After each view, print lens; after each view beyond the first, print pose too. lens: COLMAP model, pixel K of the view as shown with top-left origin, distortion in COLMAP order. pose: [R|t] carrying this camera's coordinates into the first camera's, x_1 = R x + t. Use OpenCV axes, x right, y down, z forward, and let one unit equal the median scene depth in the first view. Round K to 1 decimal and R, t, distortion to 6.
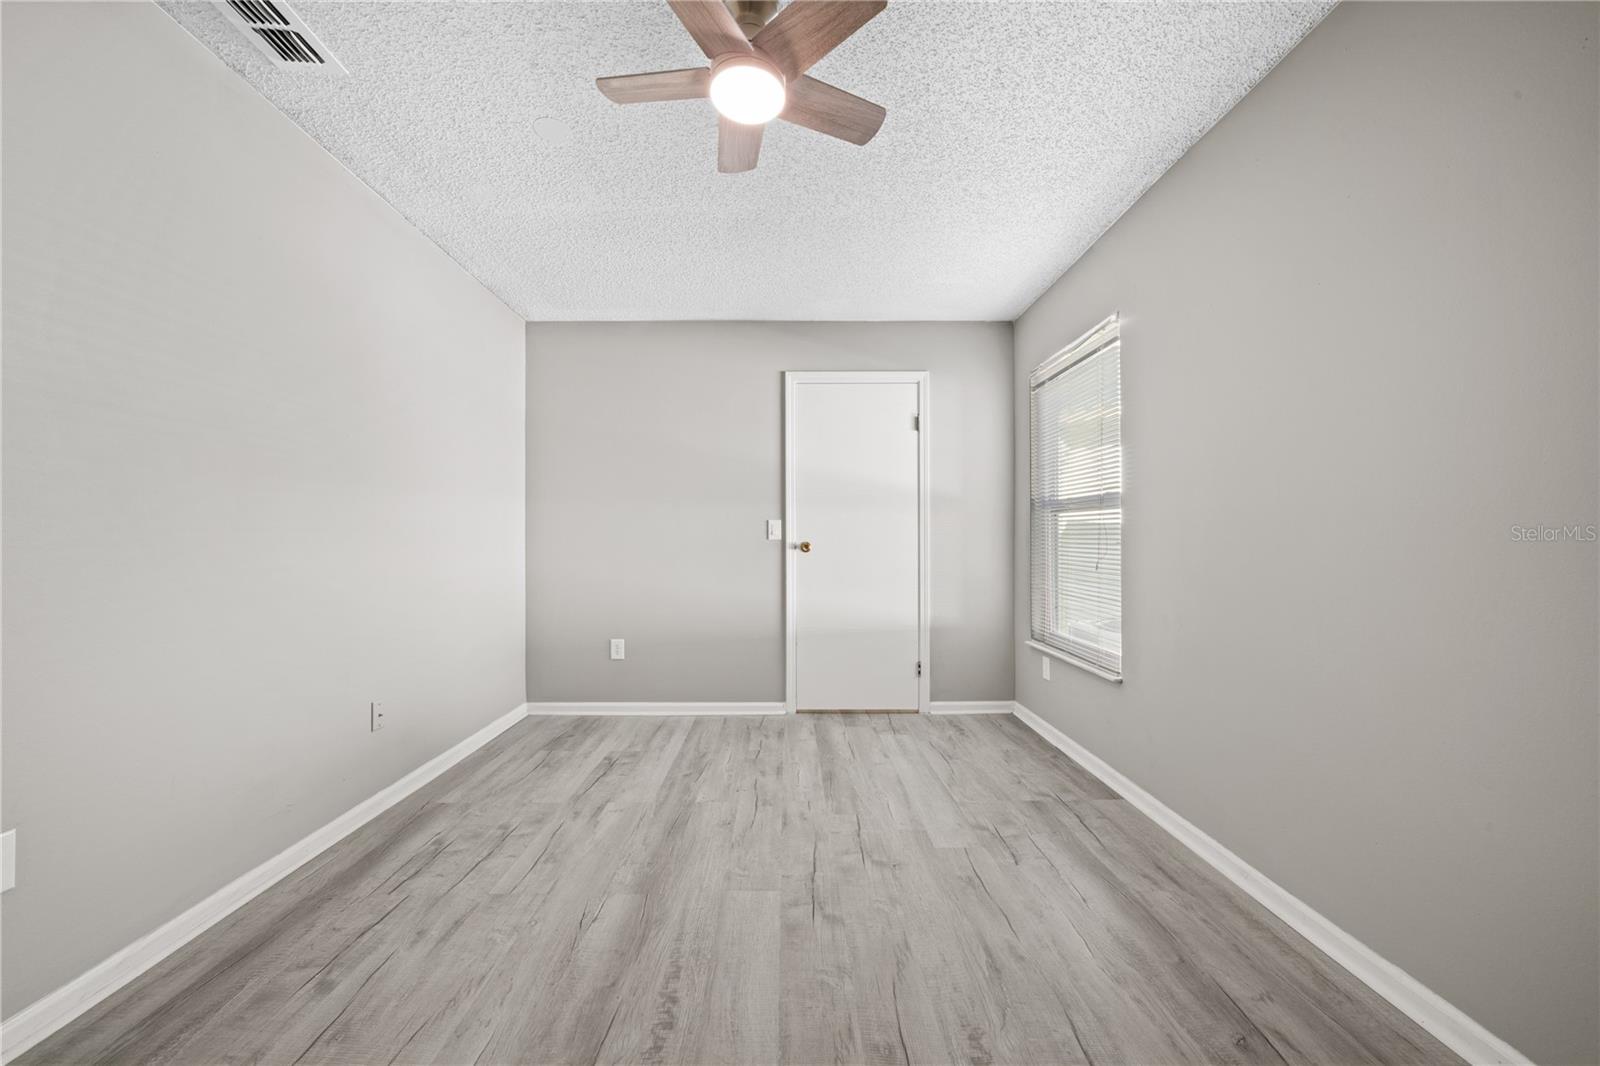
lens RADIAL K [[575.9, 0, 796.4], [0, 575.9, 541.9], [0, 0, 1]] dist [-0.002730, 0.000023]
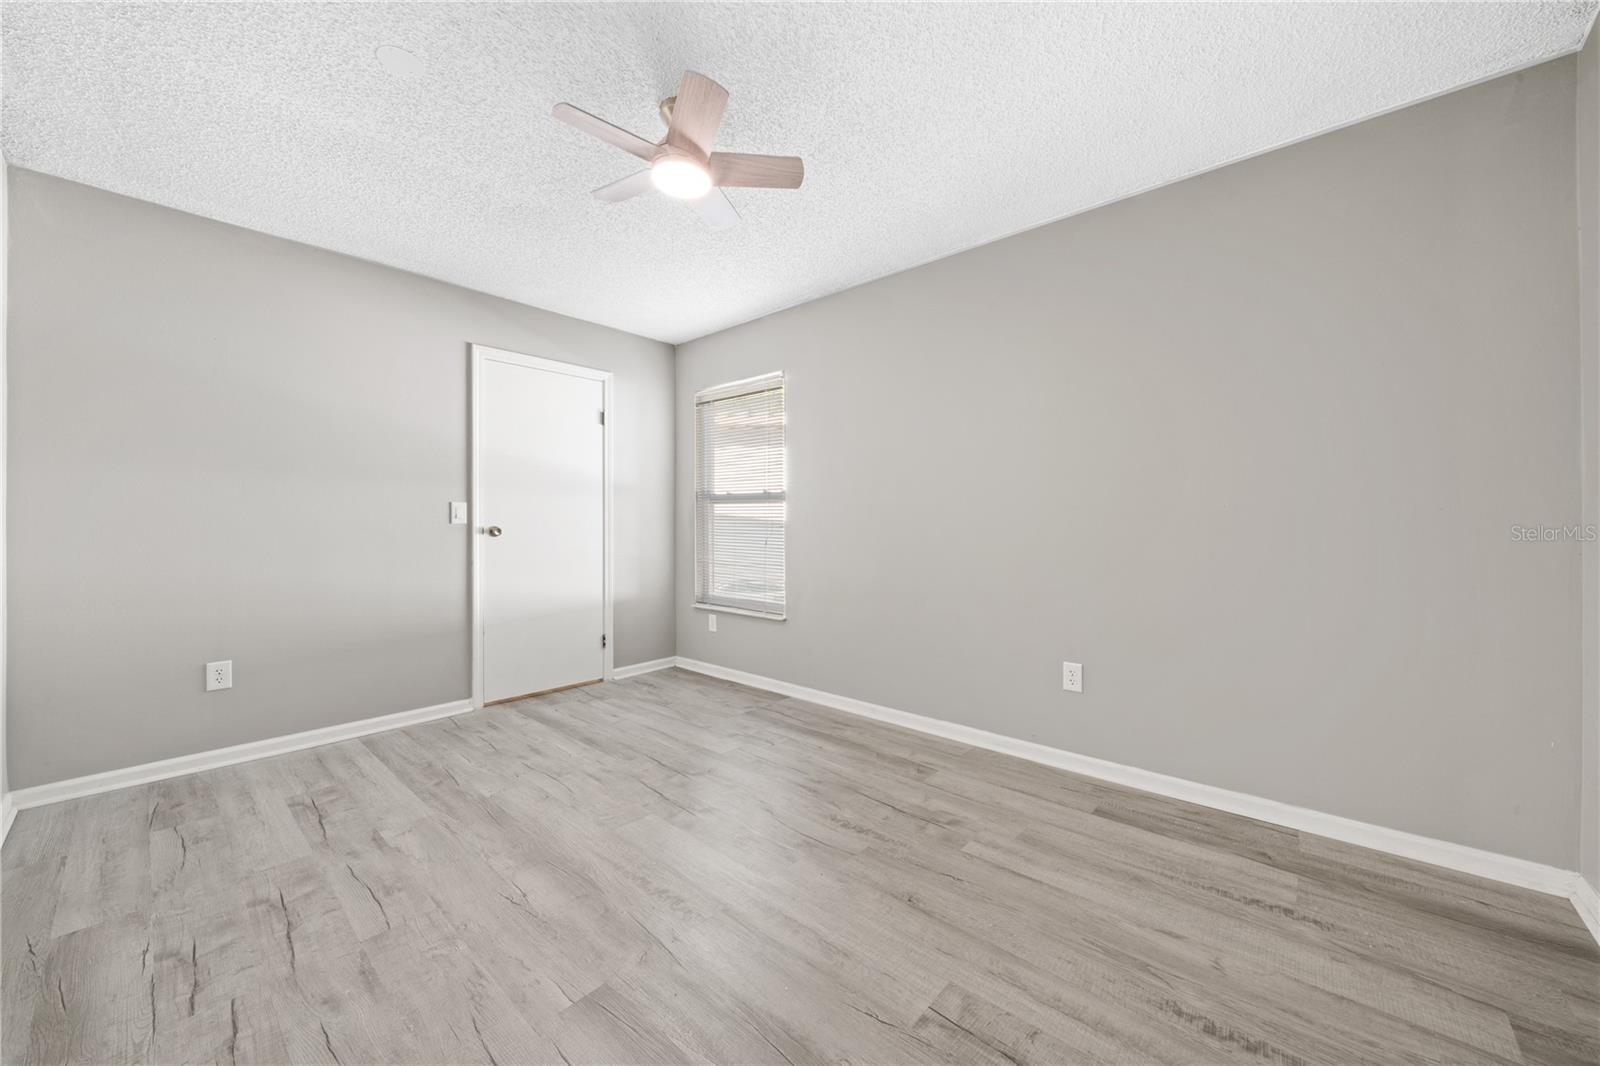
lens RADIAL K [[579.9, 0, 803.7], [0, 579.9, 524.9], [0, 0, 1]] dist [0.000277, 0.000041]
pose [[0.672762, -0.000600, 0.739859, -0.394428], [0.000751, 1.000000, 0.000128, -0.001755], [-0.739858, 0.000470, 0.672762, -0.033412]]
